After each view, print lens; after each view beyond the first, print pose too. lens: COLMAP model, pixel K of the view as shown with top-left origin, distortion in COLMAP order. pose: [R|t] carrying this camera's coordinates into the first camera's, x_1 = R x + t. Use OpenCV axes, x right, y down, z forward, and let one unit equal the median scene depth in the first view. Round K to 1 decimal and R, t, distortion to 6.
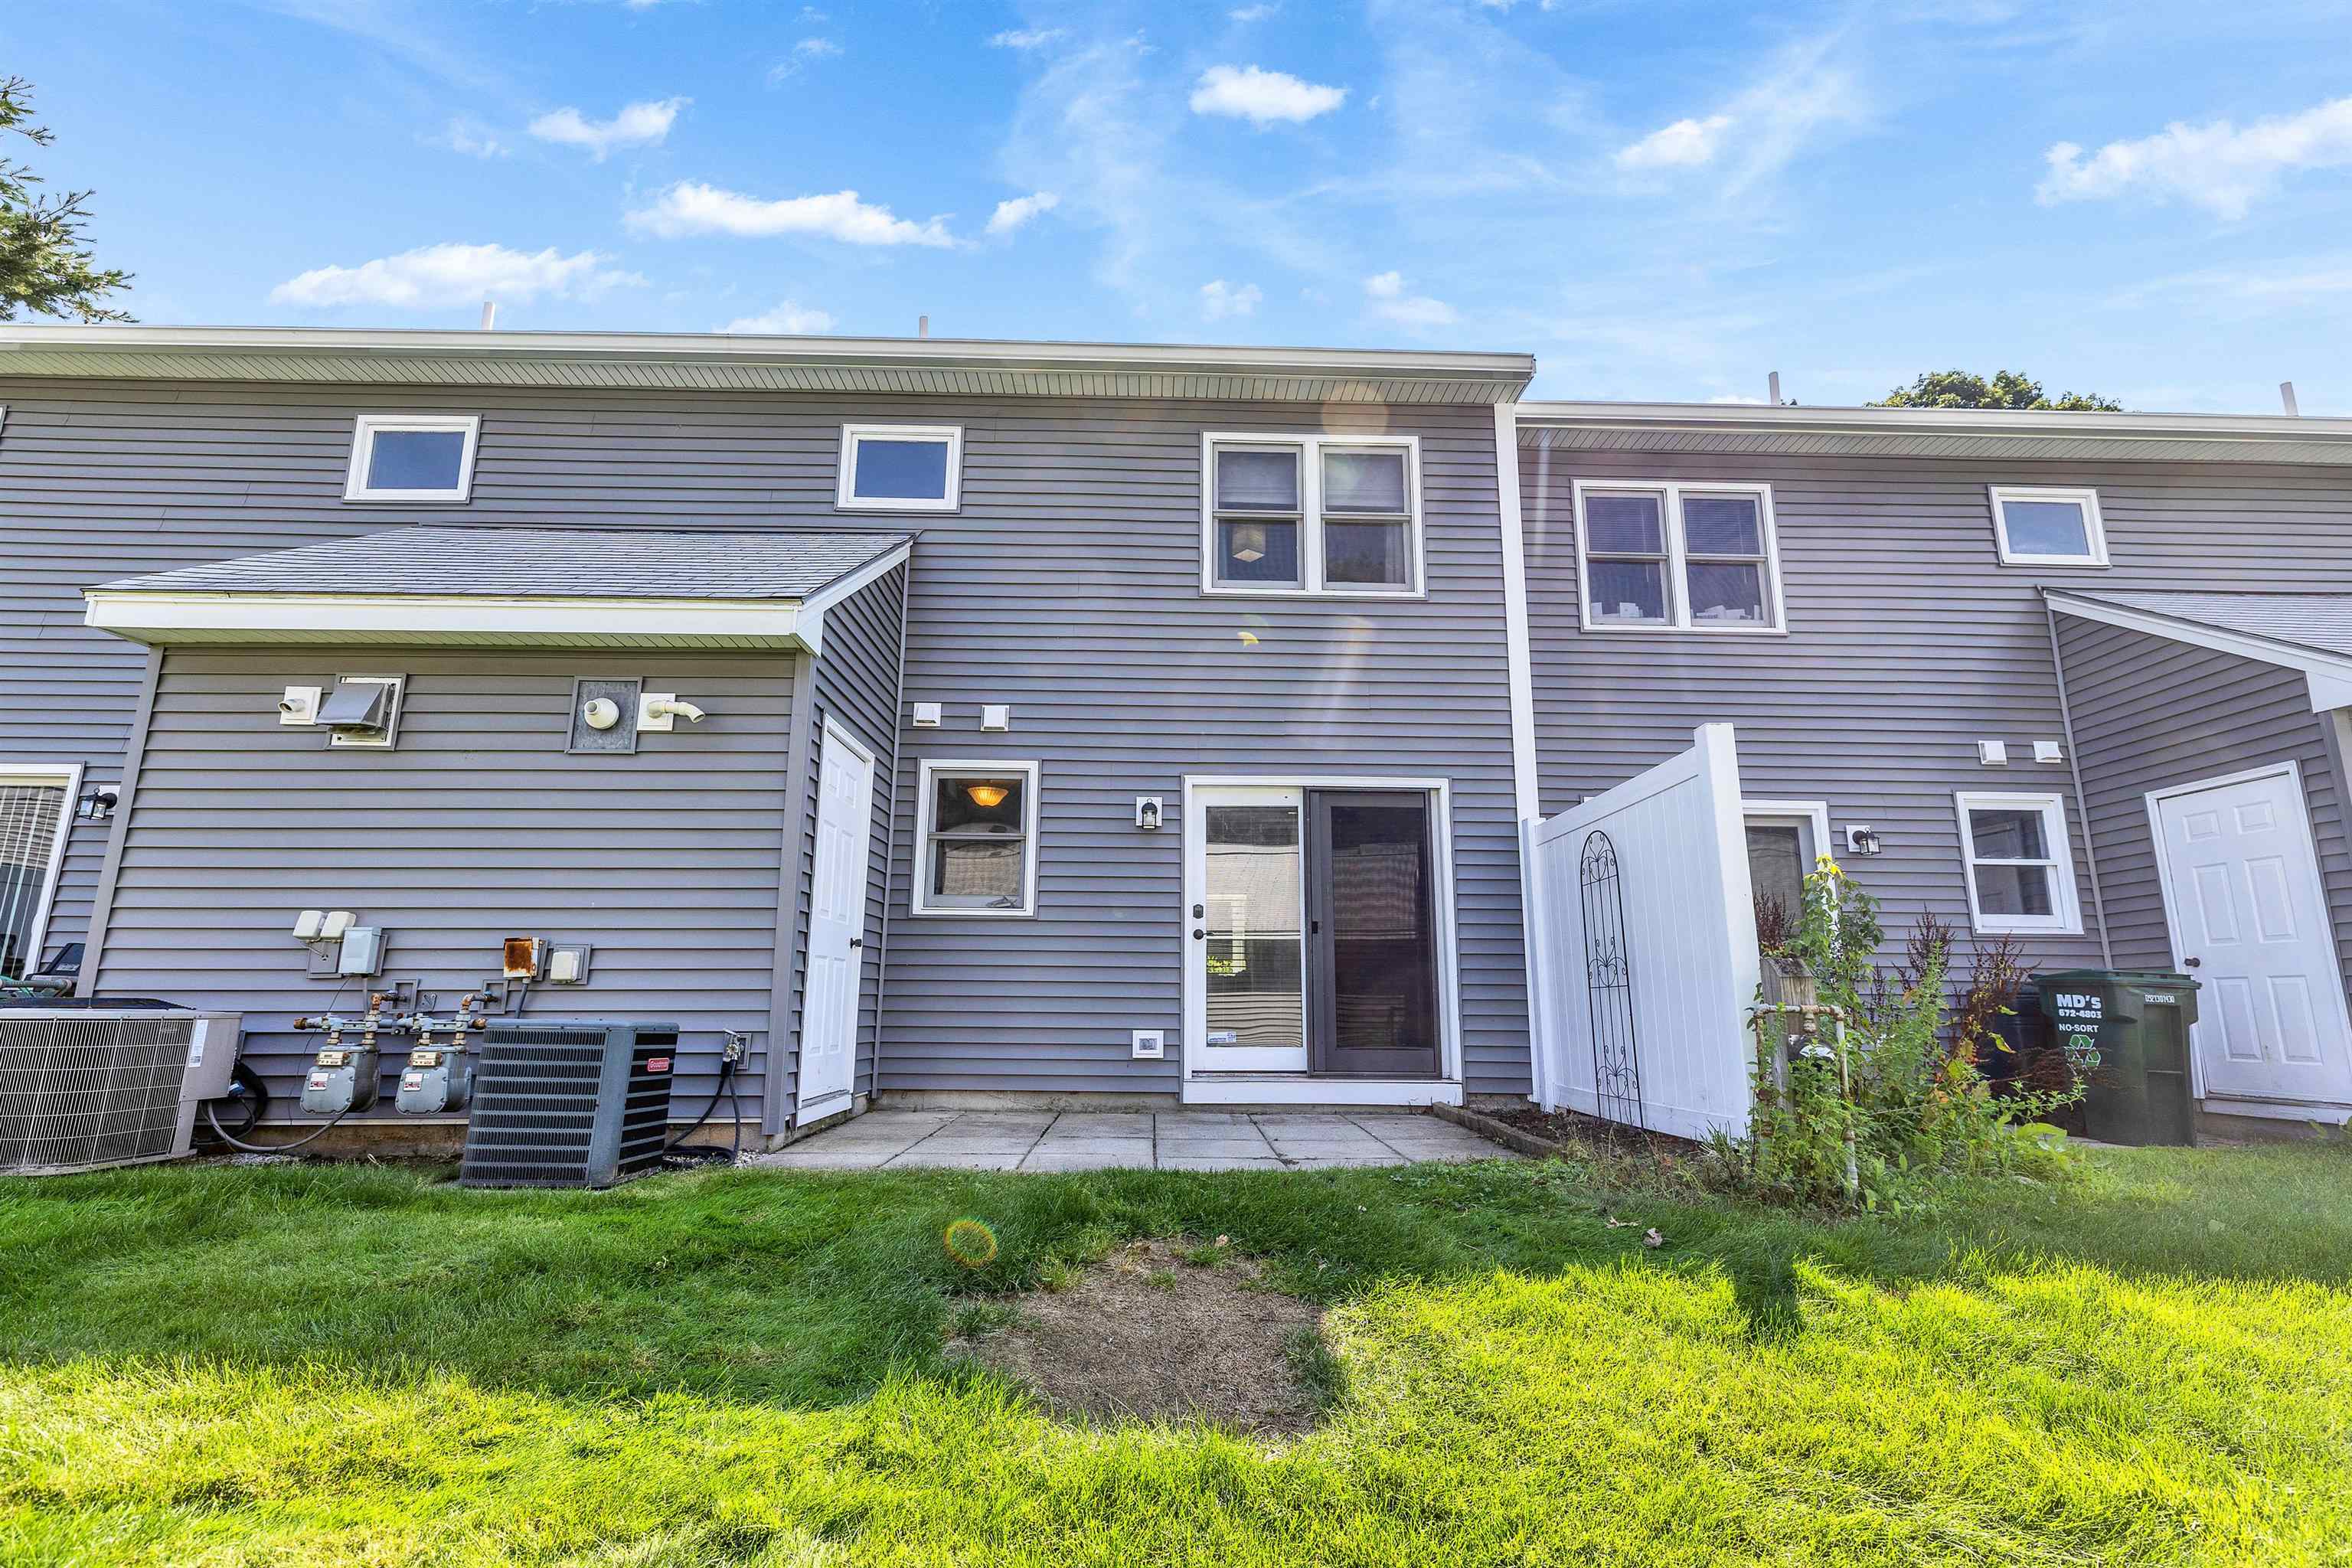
lens RADIAL K [[1055.4, 0, 1233.6], [0, 1055.4, 799.8], [0, 0, 1]] dist [0.004240, 0.000509]
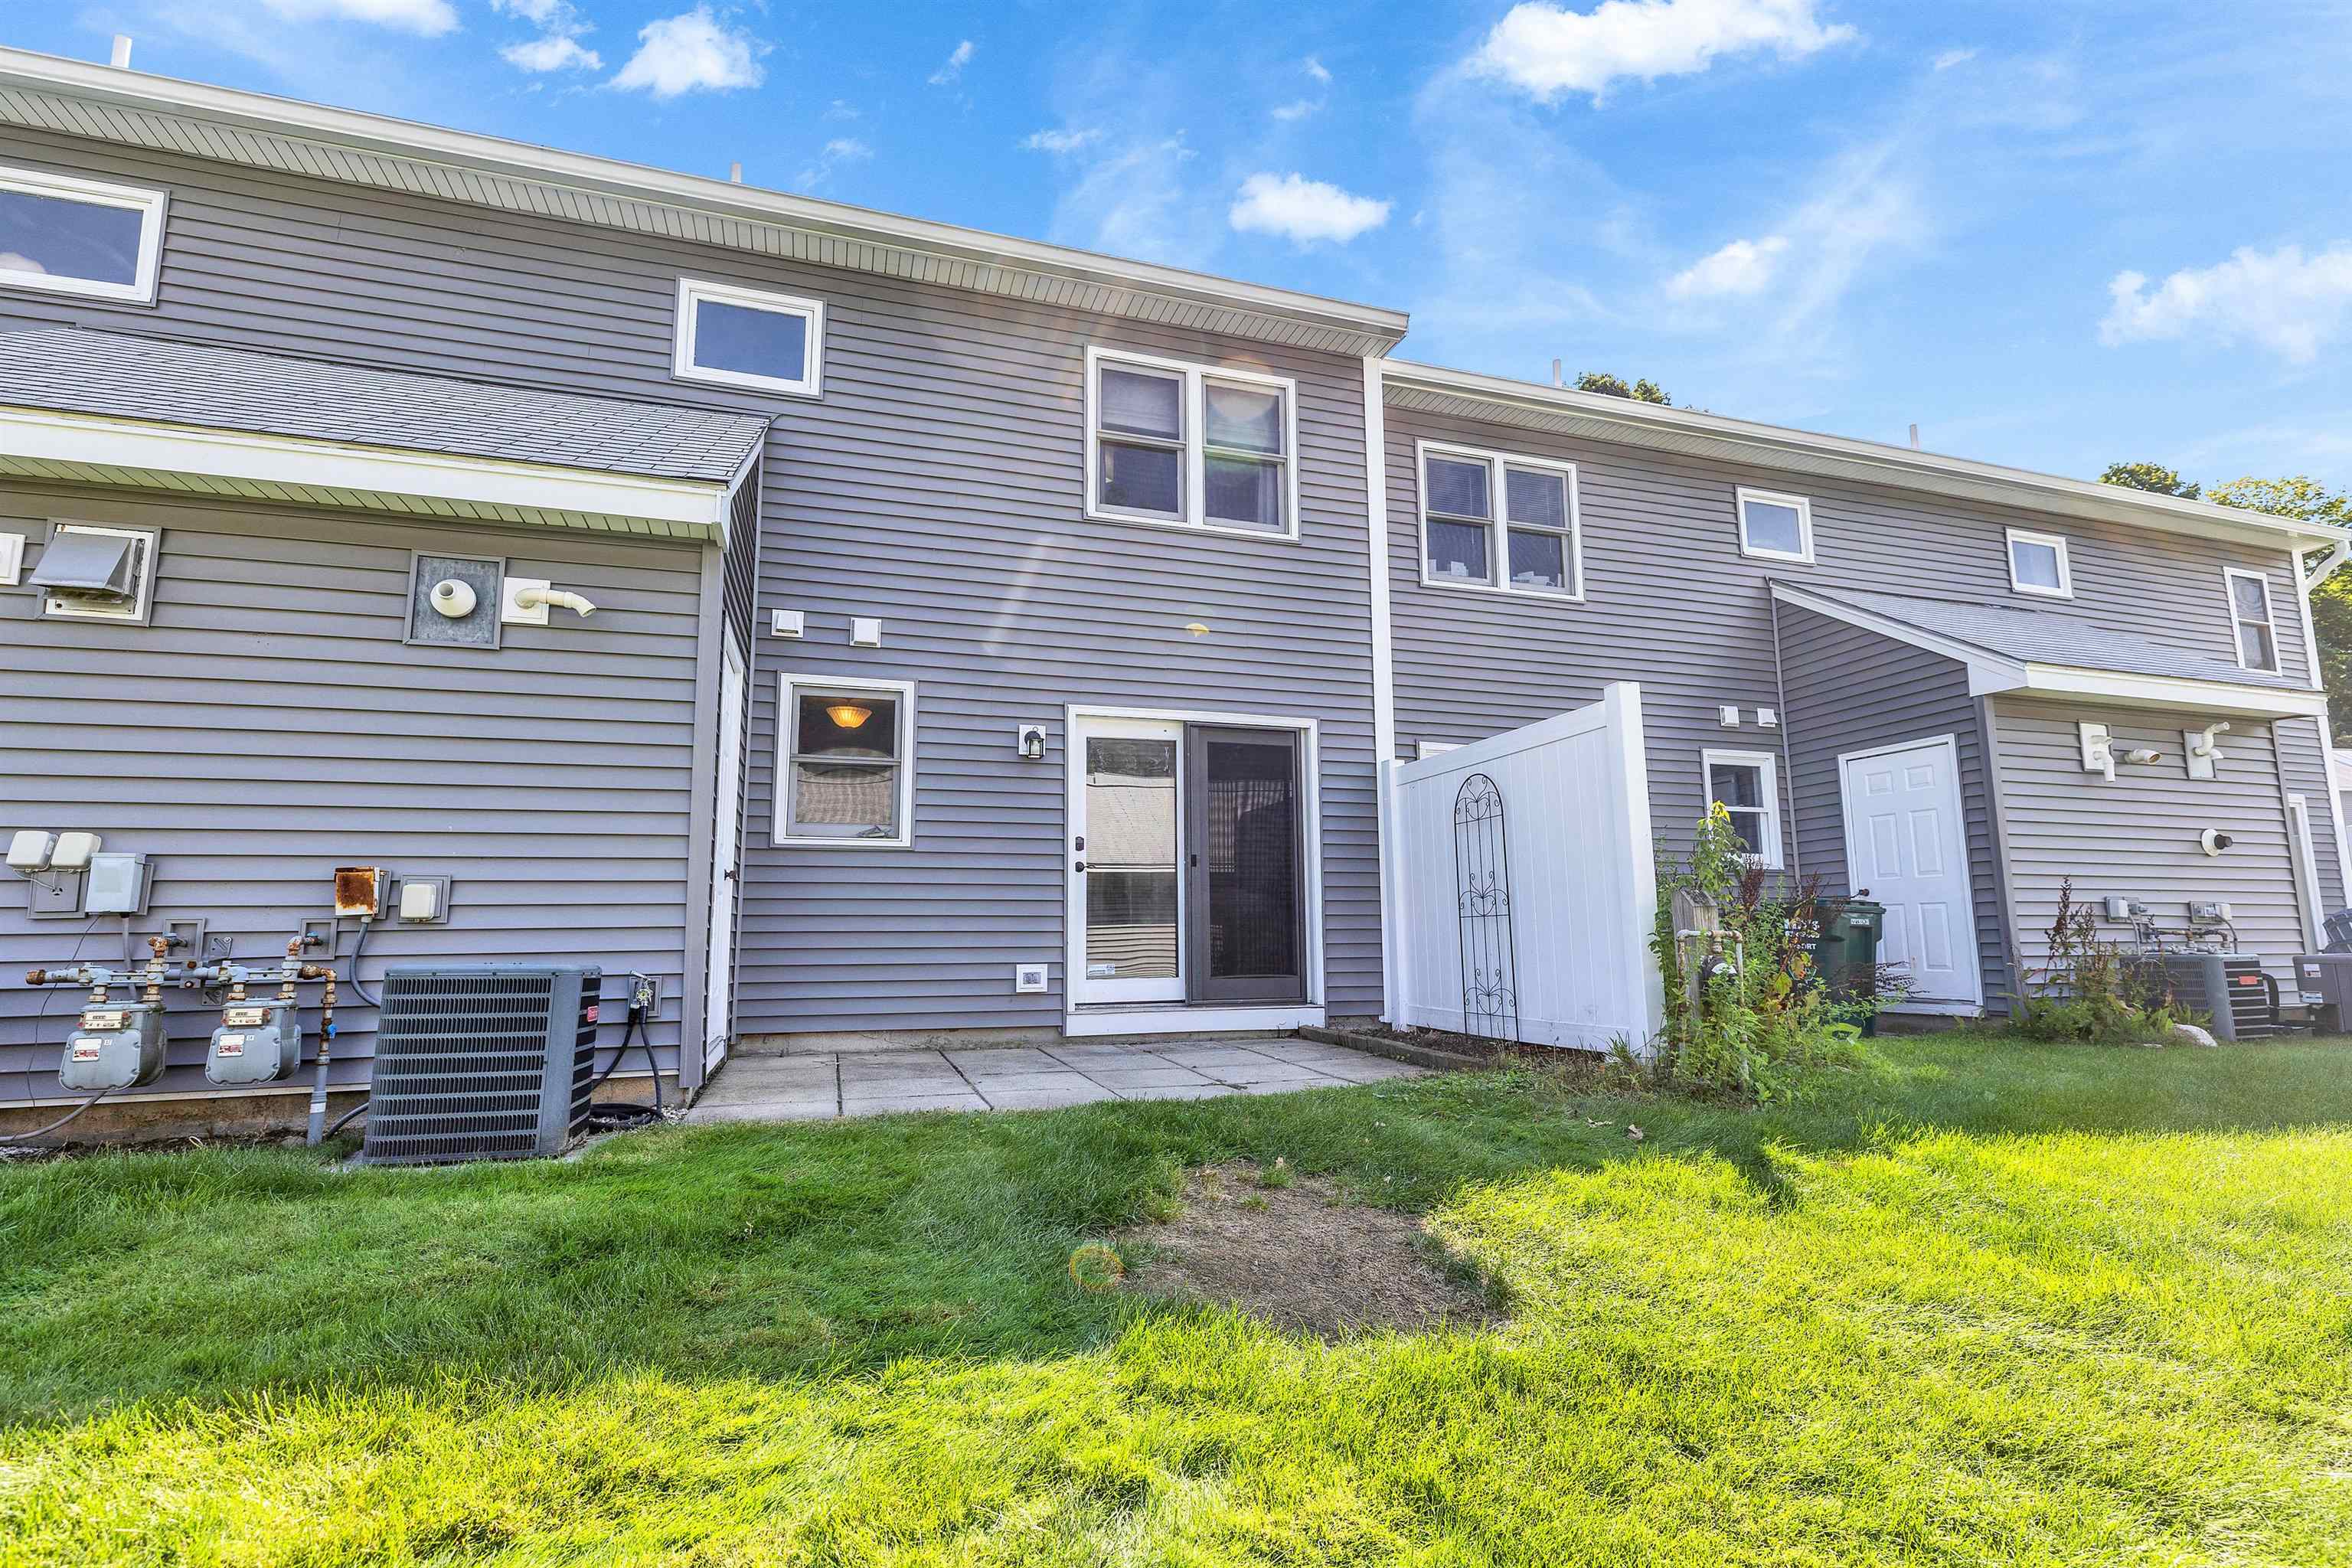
lens RADIAL K [[1055.4, 0, 1189.6], [0, 1055.4, 798.6], [0, 0, 1]] dist [0.004240, 0.000509]
pose [[0.961747, 0.022230, 0.273036, -0.221390], [-0.039142, 0.997627, 0.056648, 0.004403], [-0.271129, -0.065168, 0.960334, 0.032301]]
